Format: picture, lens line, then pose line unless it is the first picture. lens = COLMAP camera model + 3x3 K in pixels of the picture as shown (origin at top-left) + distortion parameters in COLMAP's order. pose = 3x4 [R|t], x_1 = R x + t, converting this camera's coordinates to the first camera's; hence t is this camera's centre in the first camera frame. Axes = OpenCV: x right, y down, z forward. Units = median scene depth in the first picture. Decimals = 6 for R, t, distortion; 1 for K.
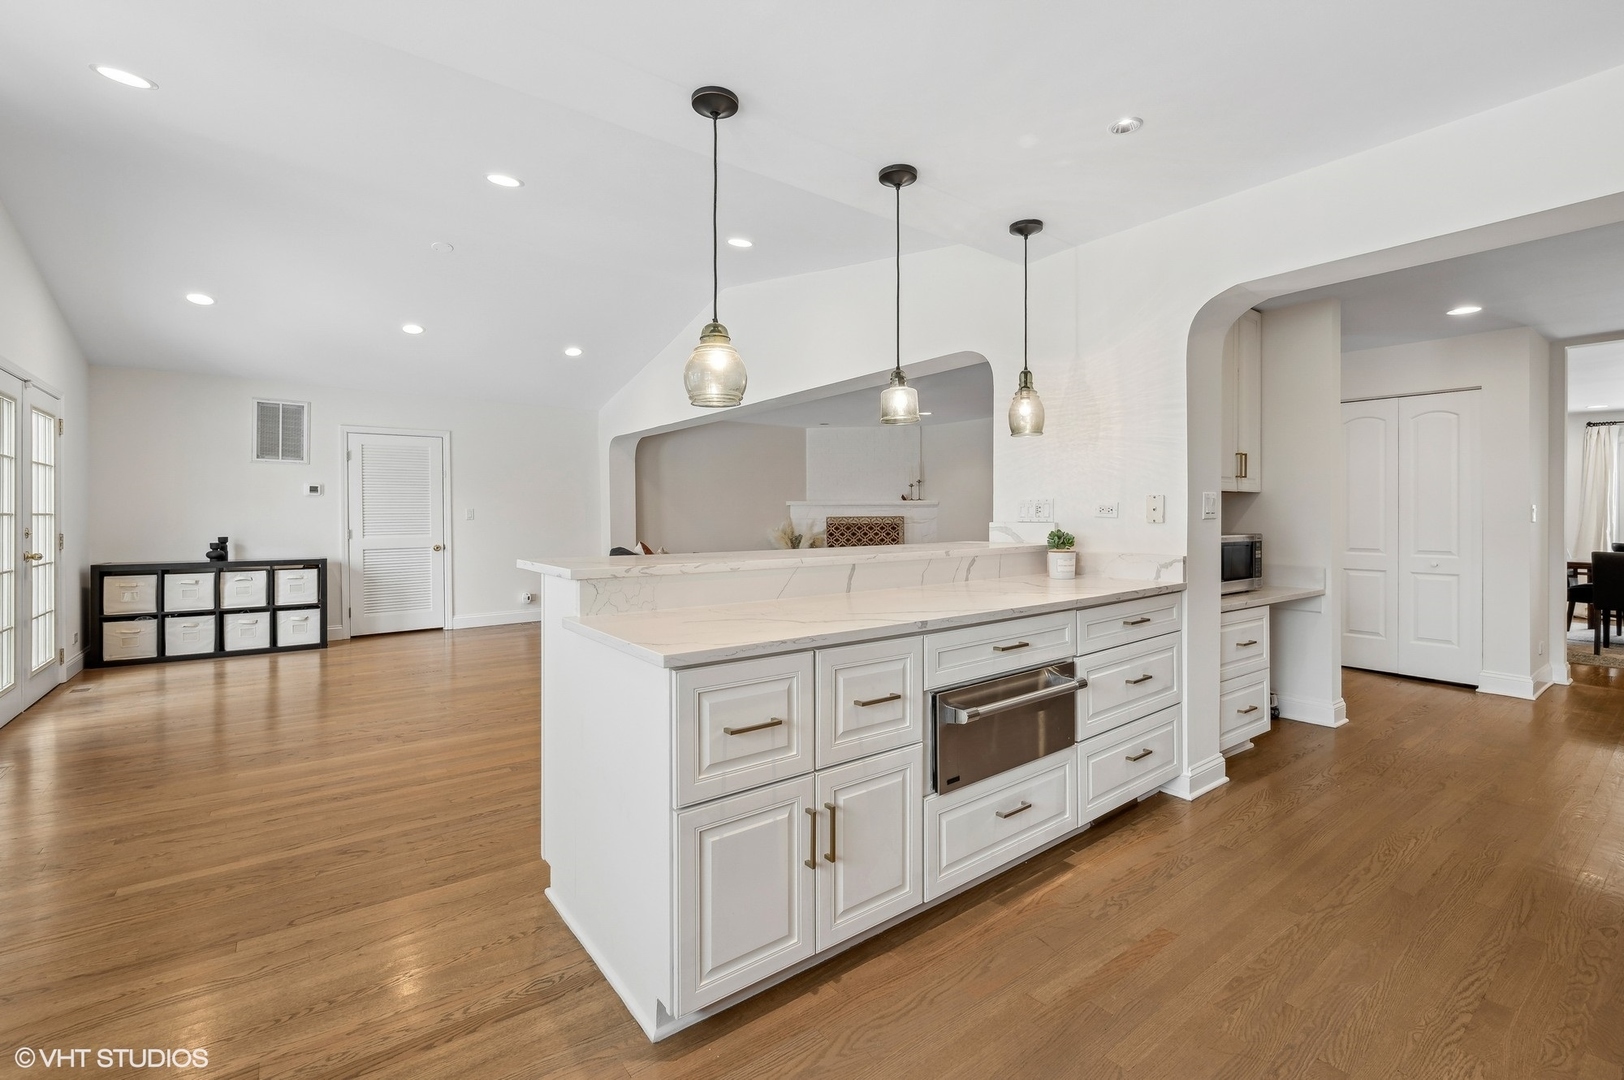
lens RADIAL K [[705.3, 0, 834.8], [0, 705.3, 516.6], [0, 0, 1]] dist [-0.000014, 0.000581]
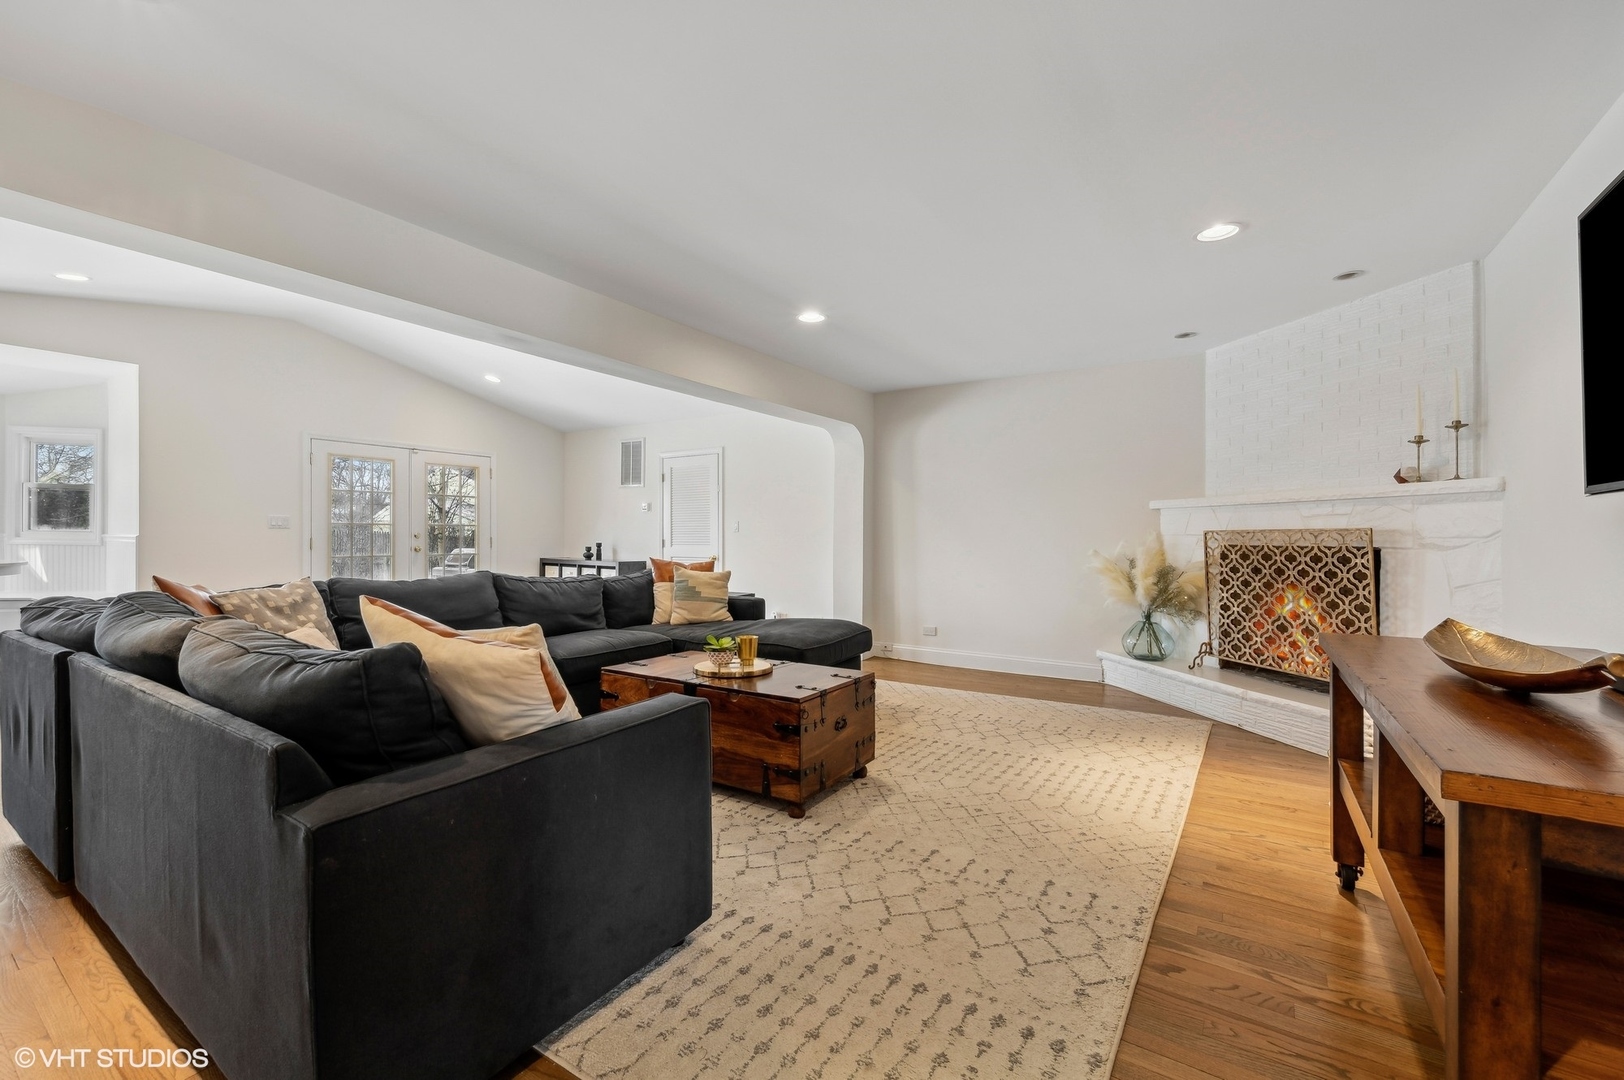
lens RADIAL K [[680.1, 0, 809.1], [0, 680.1, 539.6], [0, 0, 1]] dist [0.000087, -0.000160]
pose [[0.308489, 0.011604, -0.951157, 1.034305], [-0.007561, 0.999924, 0.009747, 0.012247], [0.951198, 0.004185, 0.308553, 1.891880]]
